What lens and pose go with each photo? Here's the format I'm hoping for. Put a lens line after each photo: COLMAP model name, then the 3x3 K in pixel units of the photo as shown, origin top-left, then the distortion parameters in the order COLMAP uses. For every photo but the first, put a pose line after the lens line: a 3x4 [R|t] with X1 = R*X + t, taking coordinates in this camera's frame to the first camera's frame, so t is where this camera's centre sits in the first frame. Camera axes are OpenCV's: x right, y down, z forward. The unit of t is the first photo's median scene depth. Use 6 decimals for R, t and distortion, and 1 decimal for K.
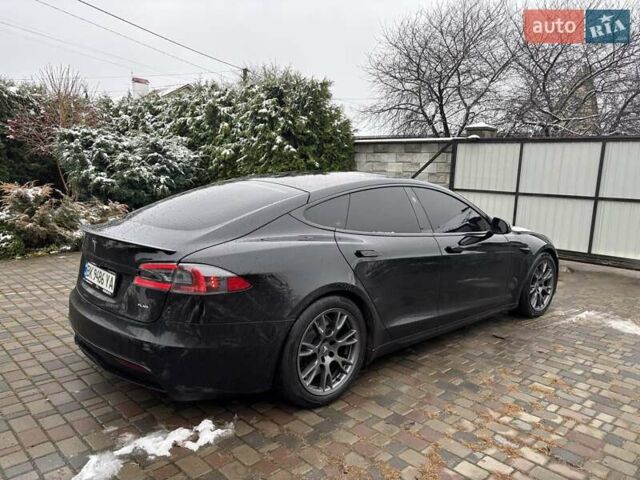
lens RADIAL K [[483.4, 0, 322.4], [0, 483.4, 244.4], [0, 0, 1]] dist [0.052504, -0.050600]
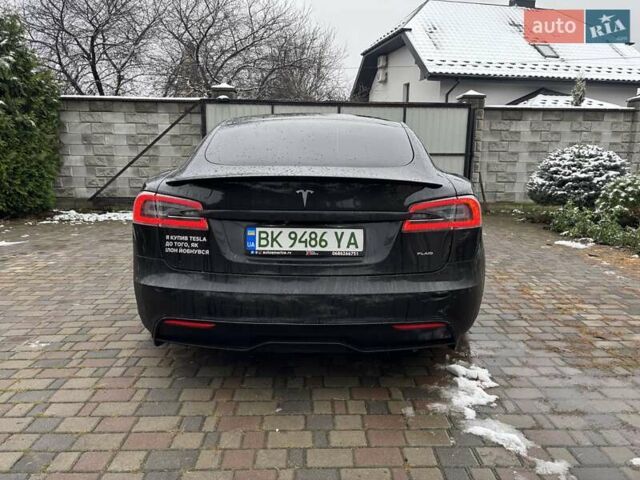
lens RADIAL K [[483.4, 0, 322.4], [0, 483.4, 244.4], [0, 0, 1]] dist [0.052504, -0.050600]
pose [[0.681204, -0.162388, 0.713856, -0.281304], [0.126081, 0.986542, 0.104105, -0.000067], [-0.721155, 0.019087, 0.692511, 0.141035]]
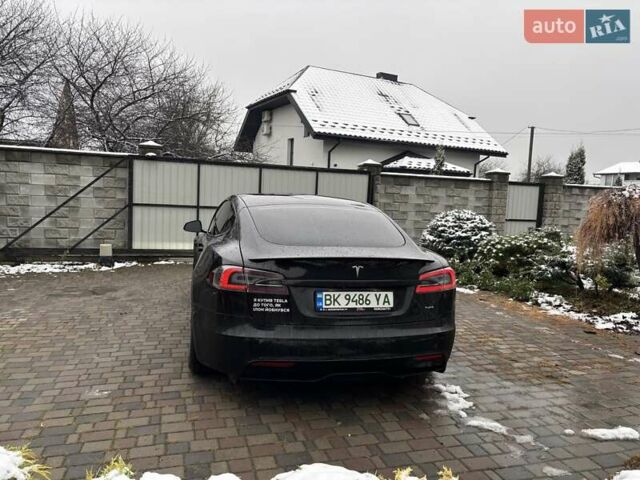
lens RADIAL K [[484.9, 0, 317.2], [0, 484.9, 240.6], [0, 0, 1]] dist [0.056951, -0.053141]
pose [[0.475064, -0.089896, 0.875347, -0.413621], [0.111659, 0.992885, 0.041368, -0.033953], [-0.872838, 0.078088, 0.481722, 0.163026]]
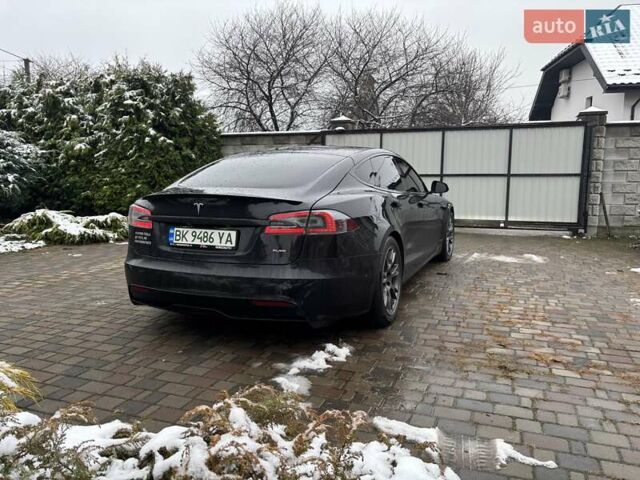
lens RADIAL K [[483.8, 0, 322.7], [0, 483.8, 238.6], [0, 0, 1]] dist [0.024048, -0.005572]
pose [[0.909897, -0.091278, 0.404667, -0.189659], [0.097720, 0.995203, 0.004756, 0.026221], [-0.403160, 0.035217, 0.914452, -0.023073]]
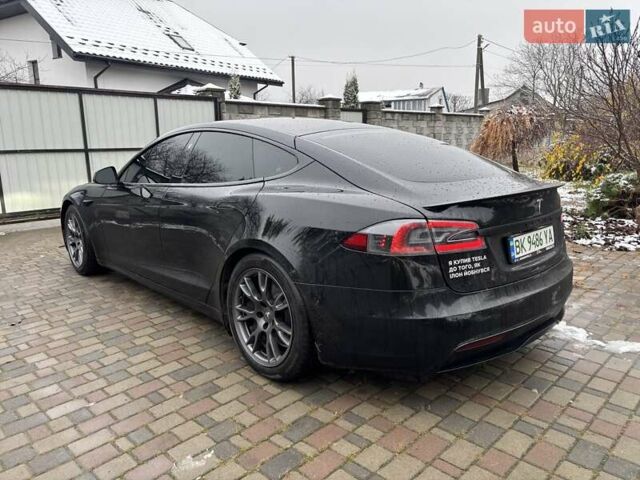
lens RADIAL K [[483.4, 0, 322.4], [0, 483.4, 244.4], [0, 0, 1]] dist [0.052504, -0.050600]
pose [[-0.024135, -0.248456, 0.968343, -0.372618], [0.165074, 0.954338, 0.248977, -0.058981], [-0.985986, 0.165857, 0.017981, 0.395444]]
